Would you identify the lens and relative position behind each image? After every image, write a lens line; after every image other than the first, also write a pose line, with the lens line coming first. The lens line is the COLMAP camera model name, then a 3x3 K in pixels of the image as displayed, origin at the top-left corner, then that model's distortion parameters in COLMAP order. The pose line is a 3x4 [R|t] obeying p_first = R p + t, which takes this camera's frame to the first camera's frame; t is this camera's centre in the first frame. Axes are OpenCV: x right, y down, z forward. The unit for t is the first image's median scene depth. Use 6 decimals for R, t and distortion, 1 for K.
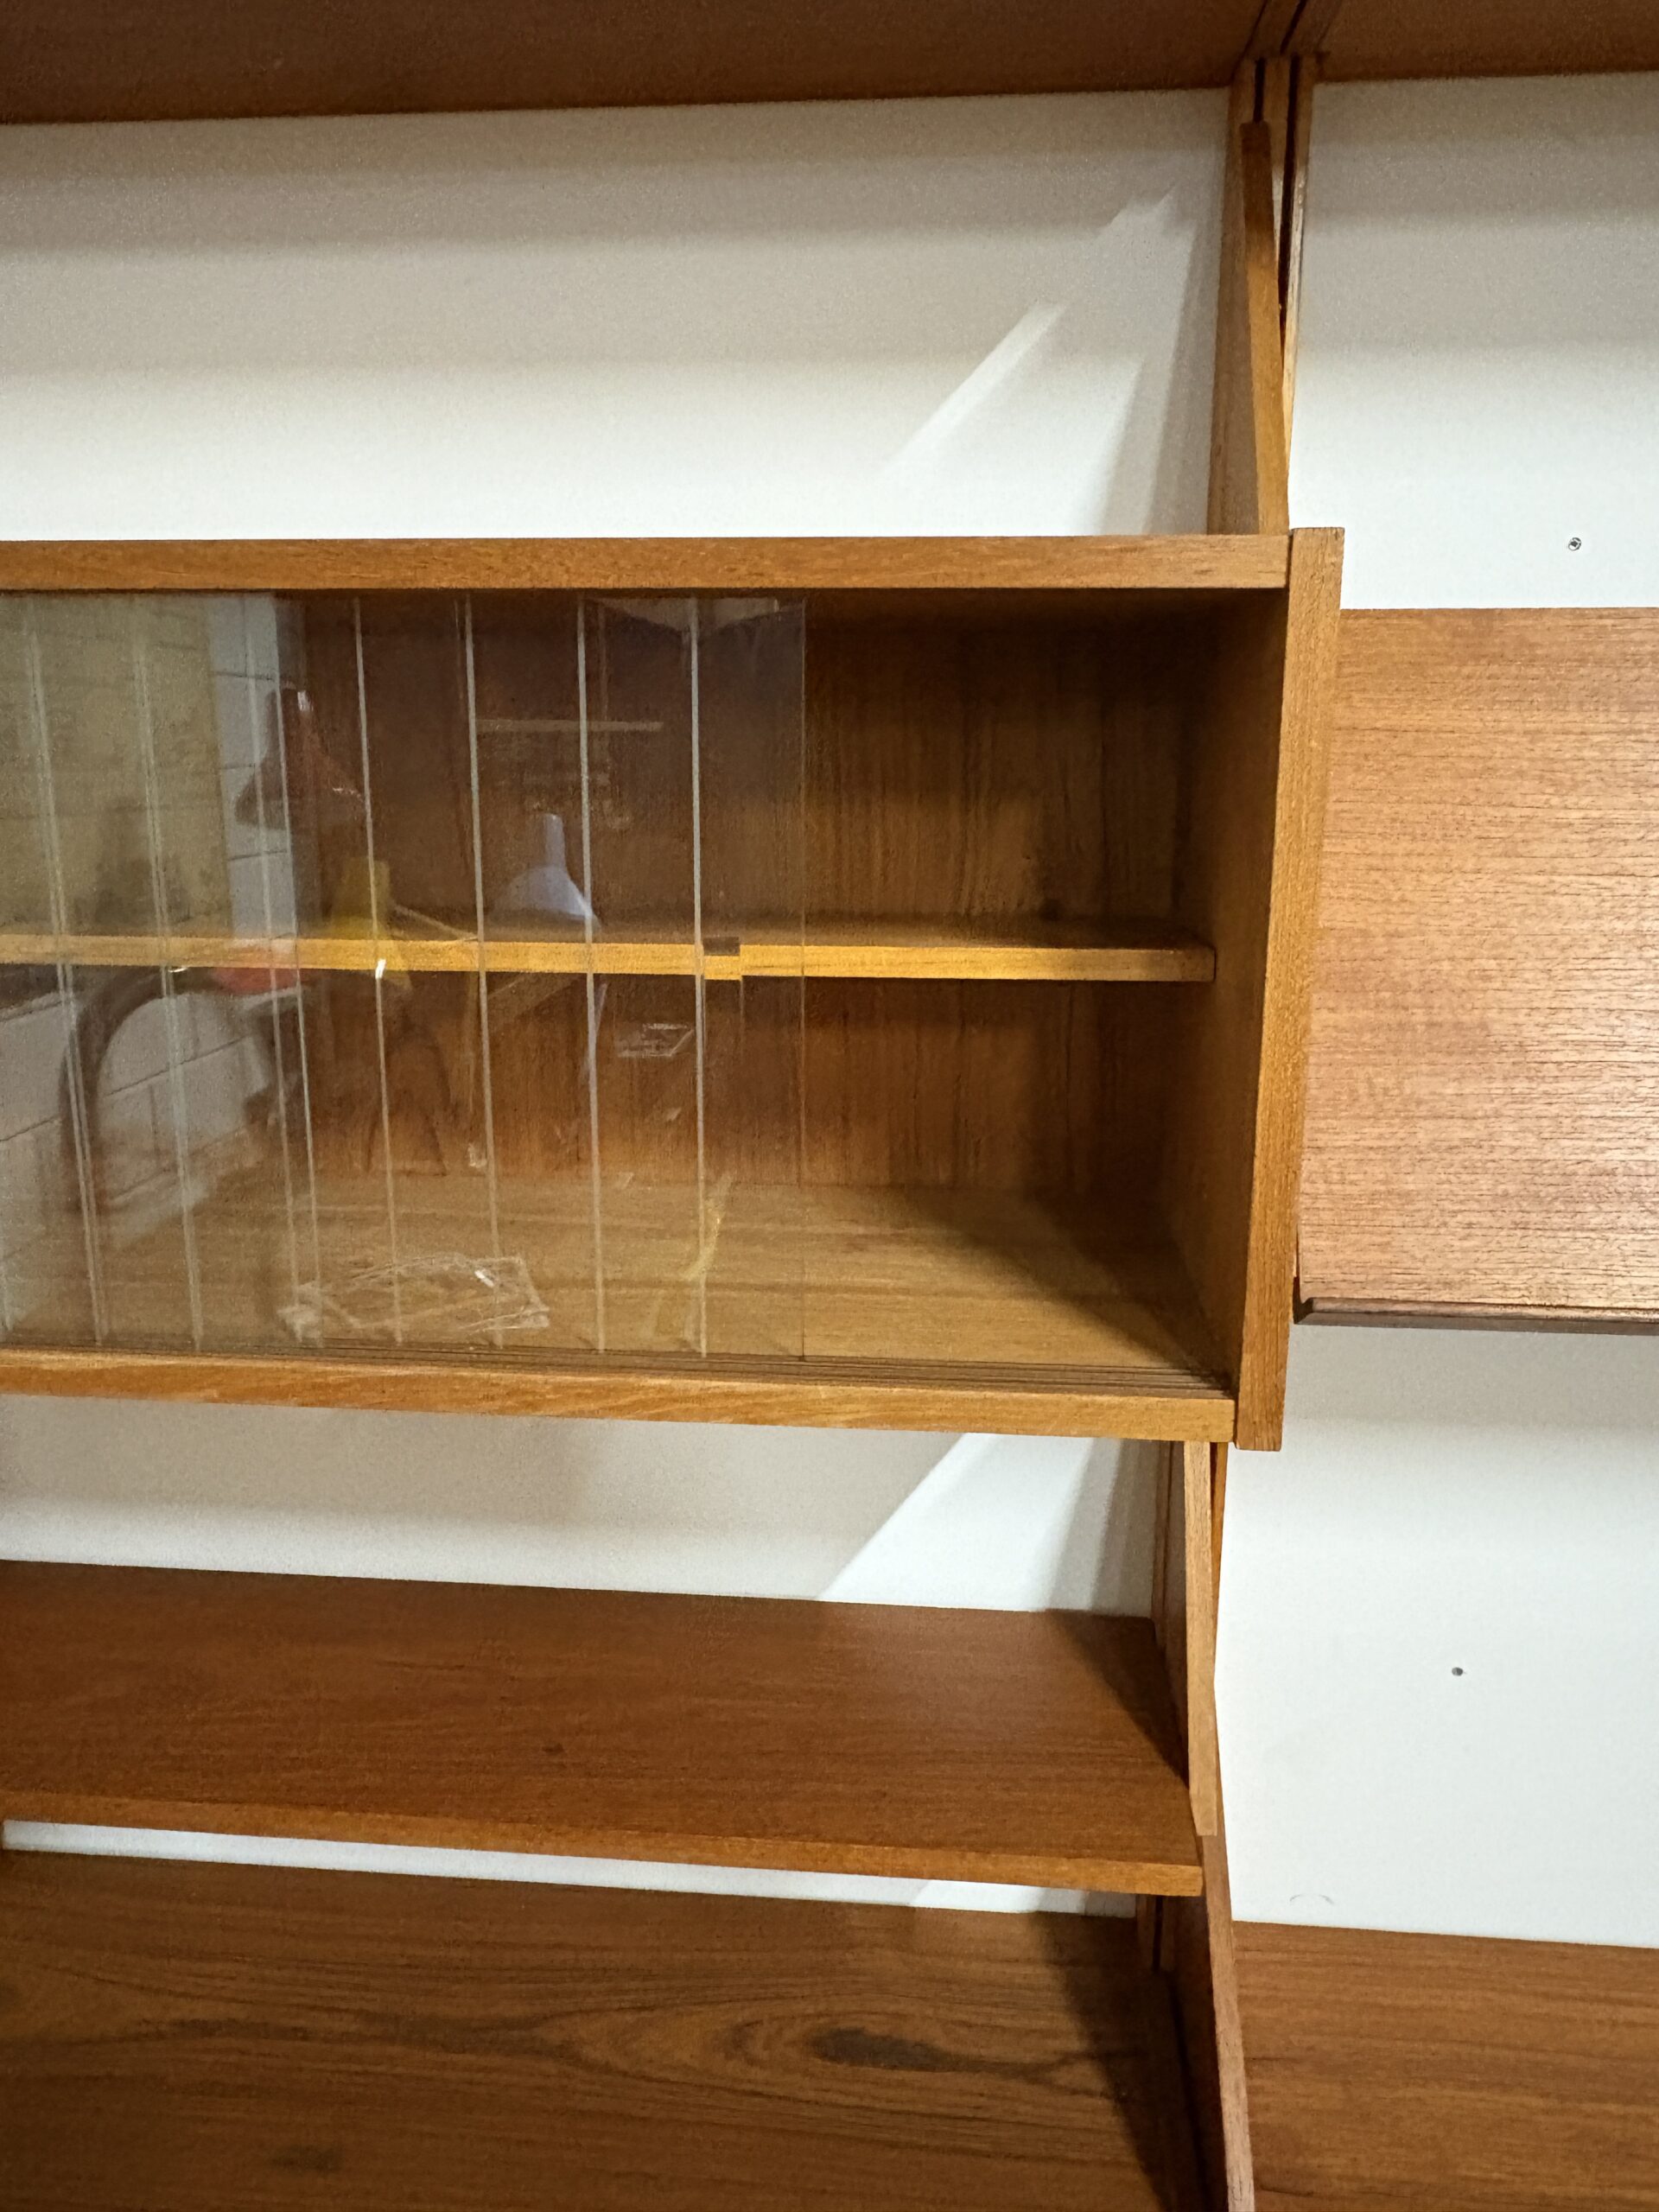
lens RADIAL K [[1551.9, 0, 837.9], [0, 1551.9, 1079.9], [0, 0, 1]] dist [-0.000522, 0.002071]
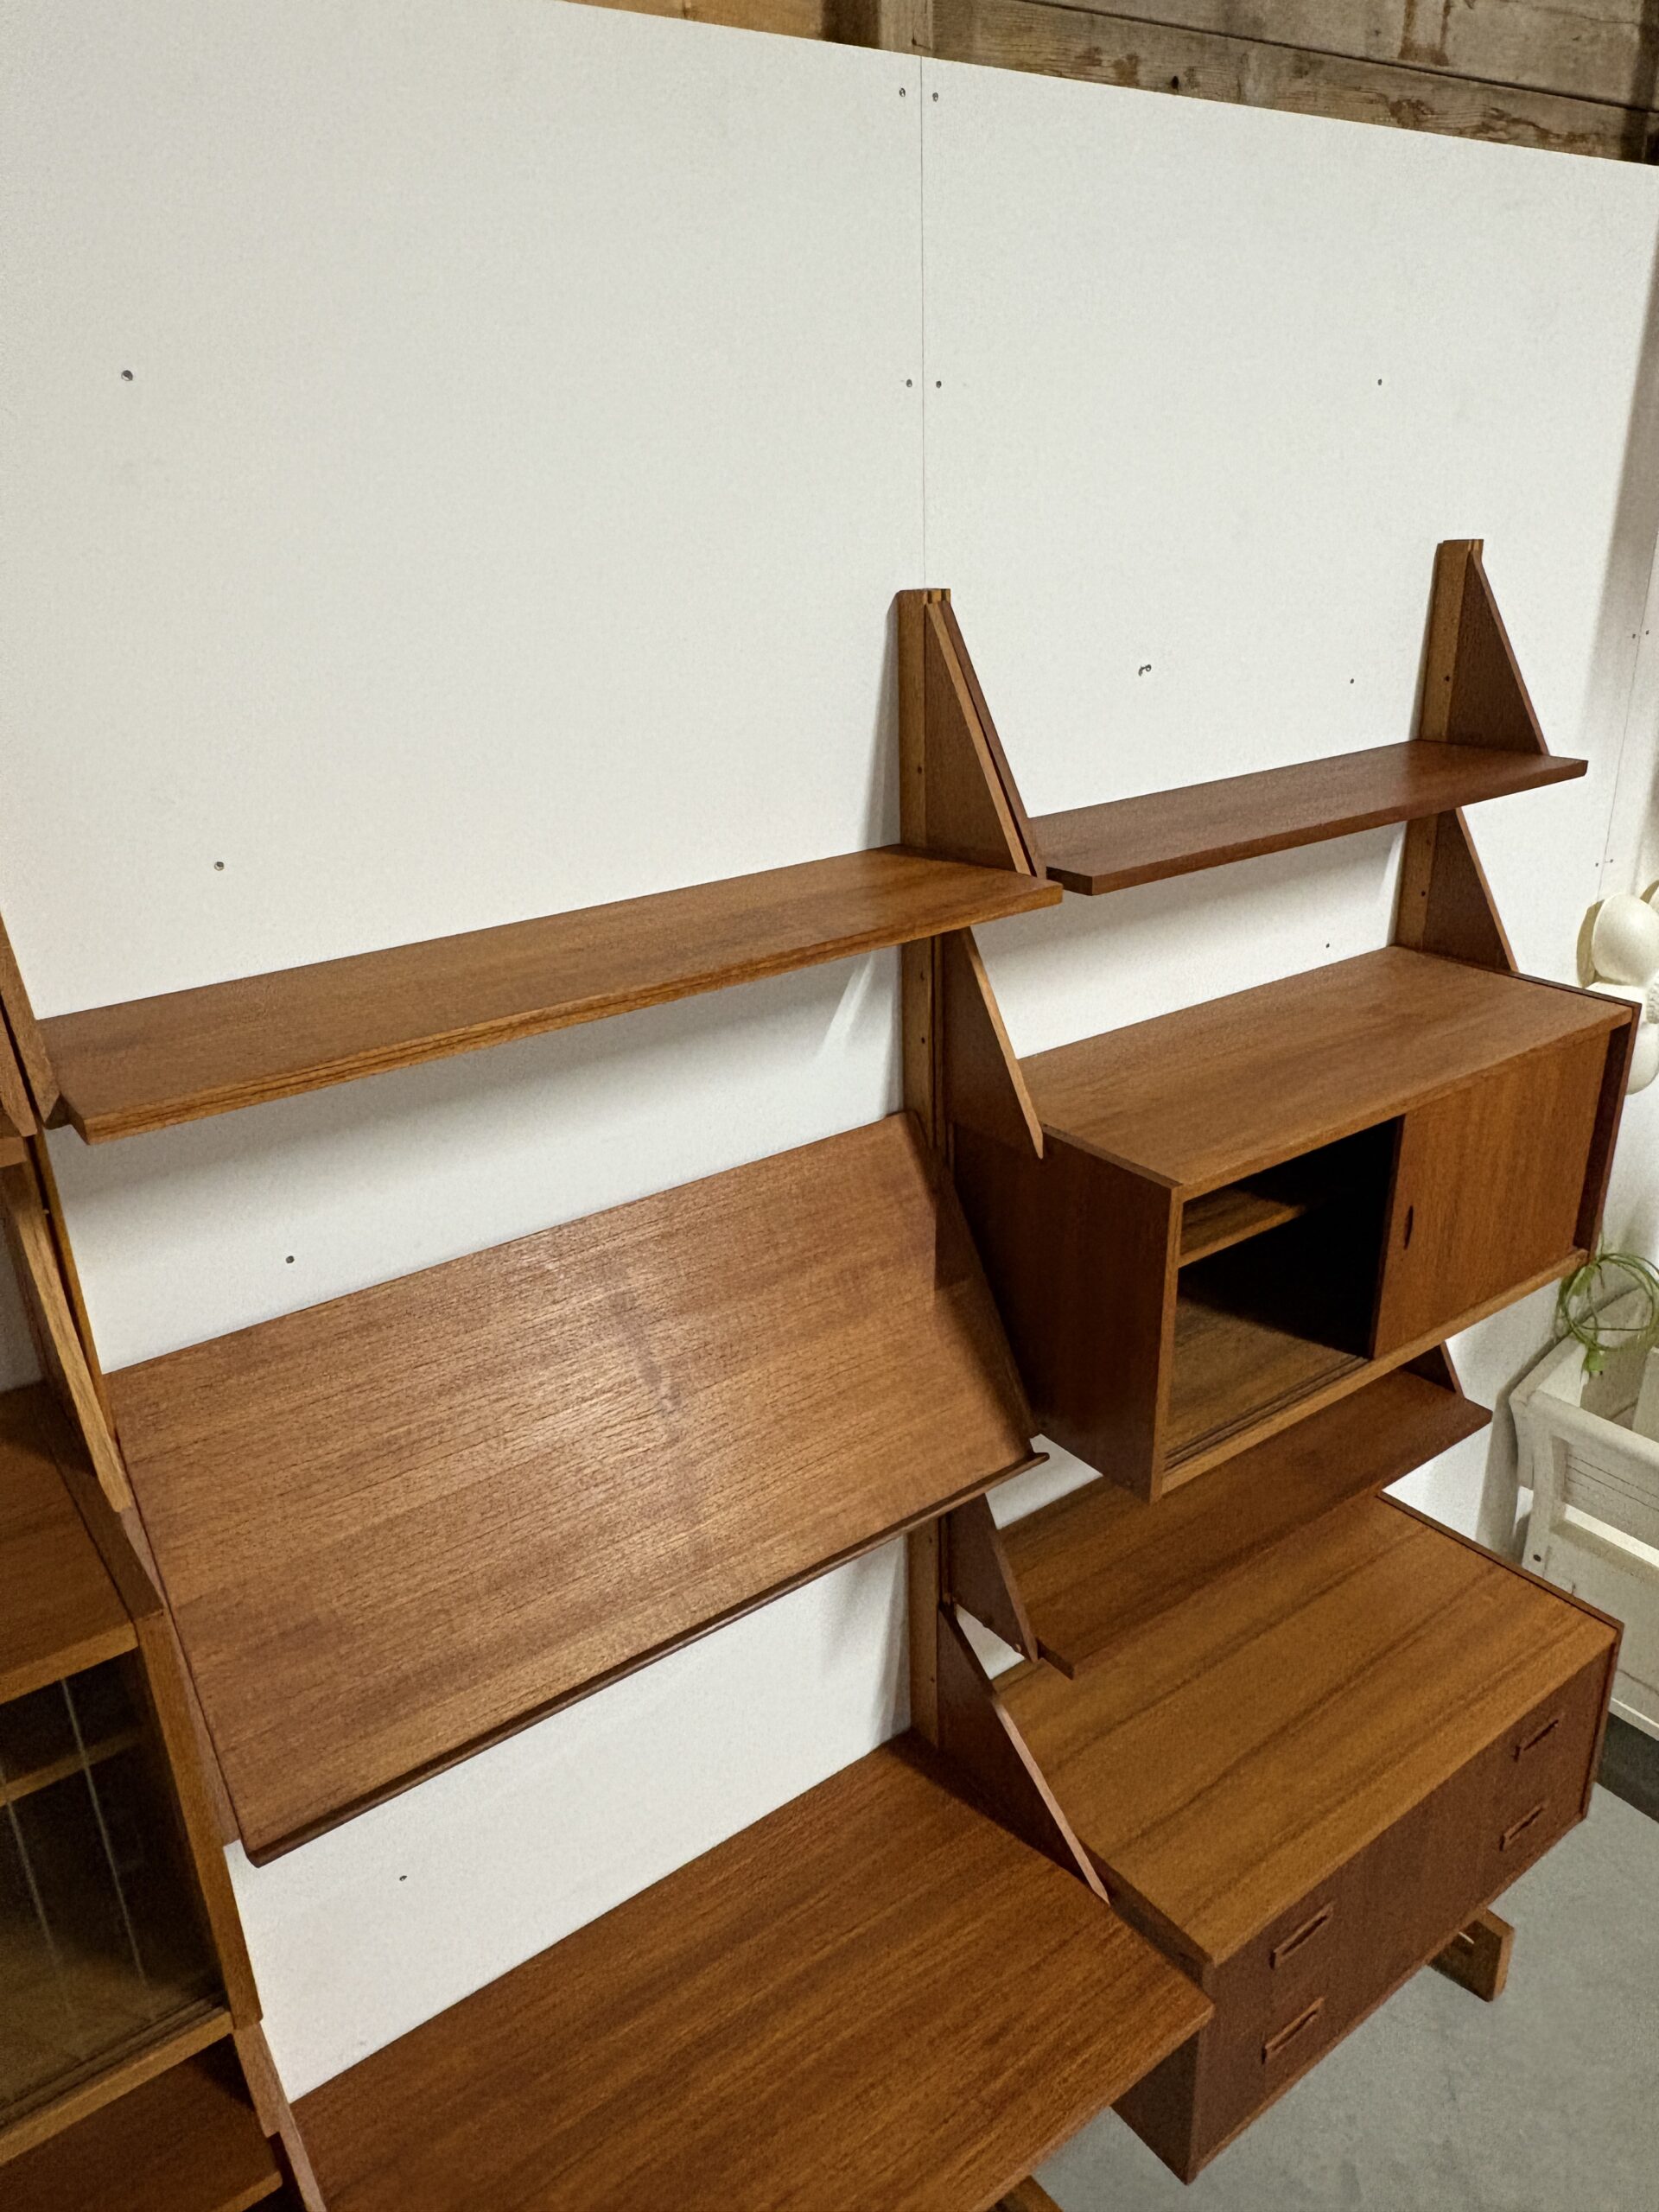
lens RADIAL K [[1551.9, 0, 816.8], [0, 1551.9, 1096.3], [0, 0, 1]] dist [-0.000522, 0.002071]
pose [[0.750745, -0.271269, 0.602324, -0.009893], [0.184536, 0.961617, 0.203076, -0.721351], [-0.634293, -0.041307, 0.771988, -0.498138]]
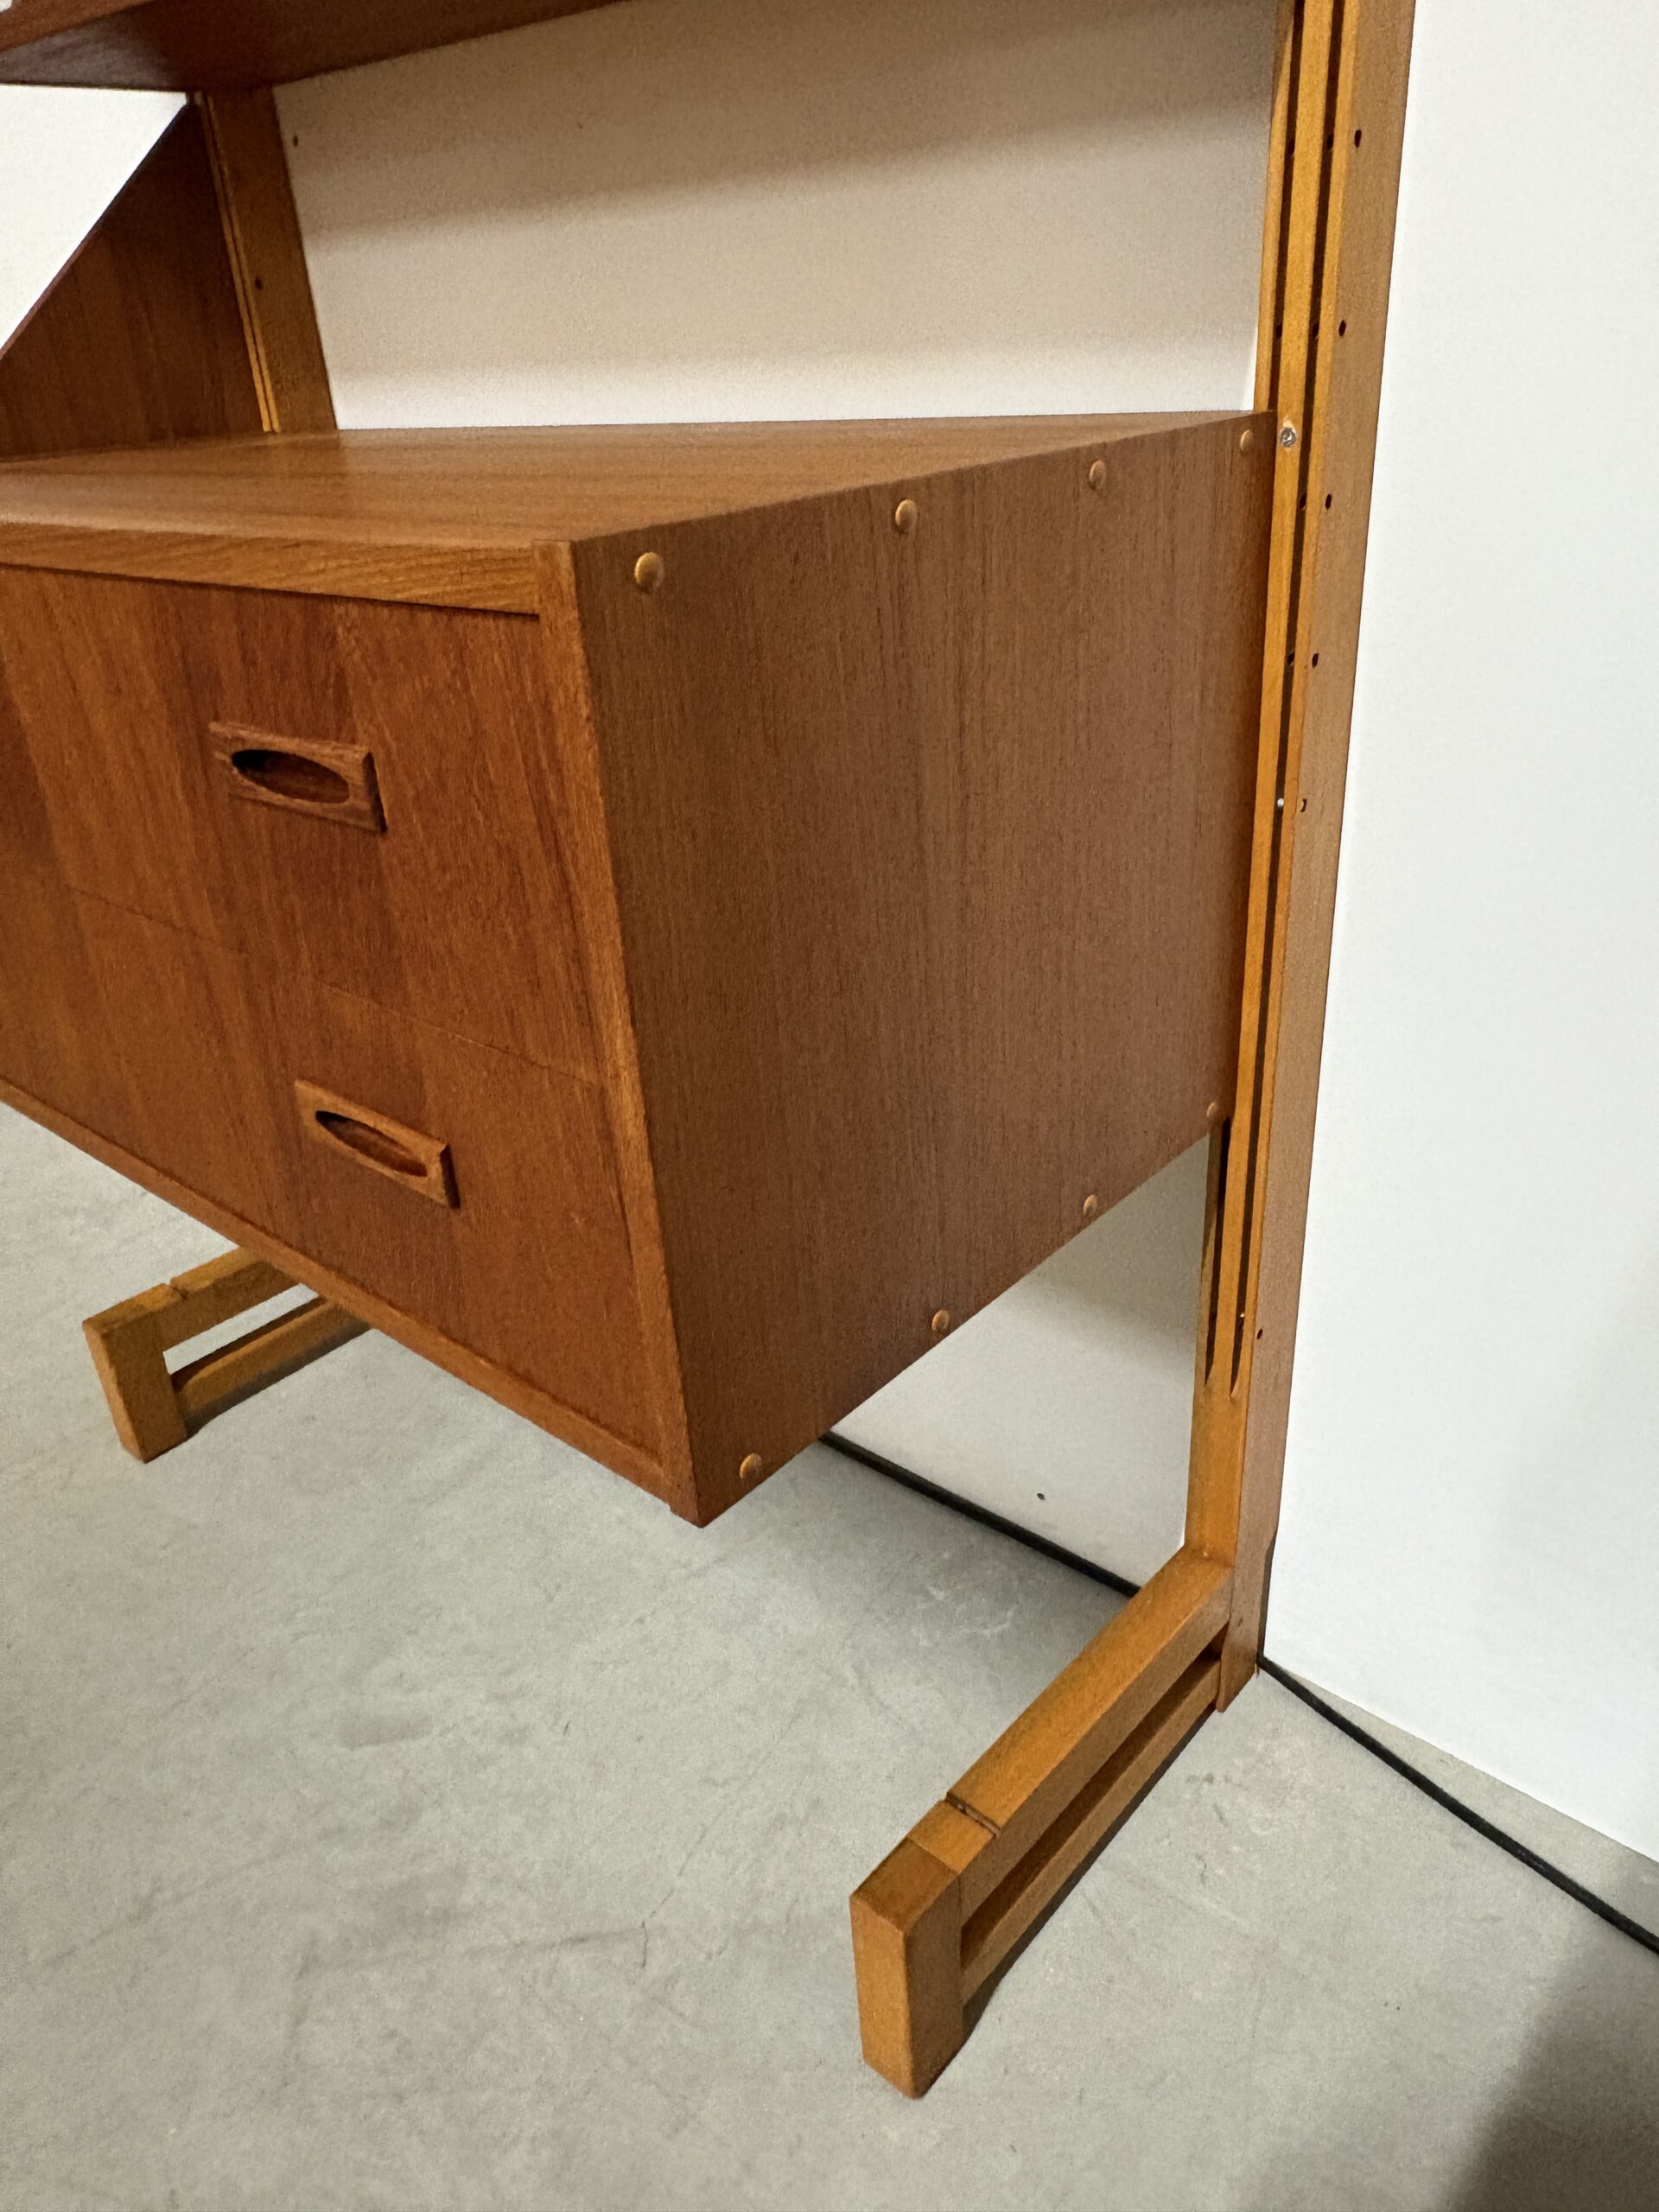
lens RADIAL K [[1551.9, 0, 827.4], [0, 1551.9, 1103.7], [0, 0, 1]] dist [-0.000522, 0.002071]
pose [[0.804379, 0.222160, -0.551016, 2.622660], [-0.072171, 0.957125, 0.280540, 0.867340], [0.589716, -0.185893, 0.785925, 0.191285]]
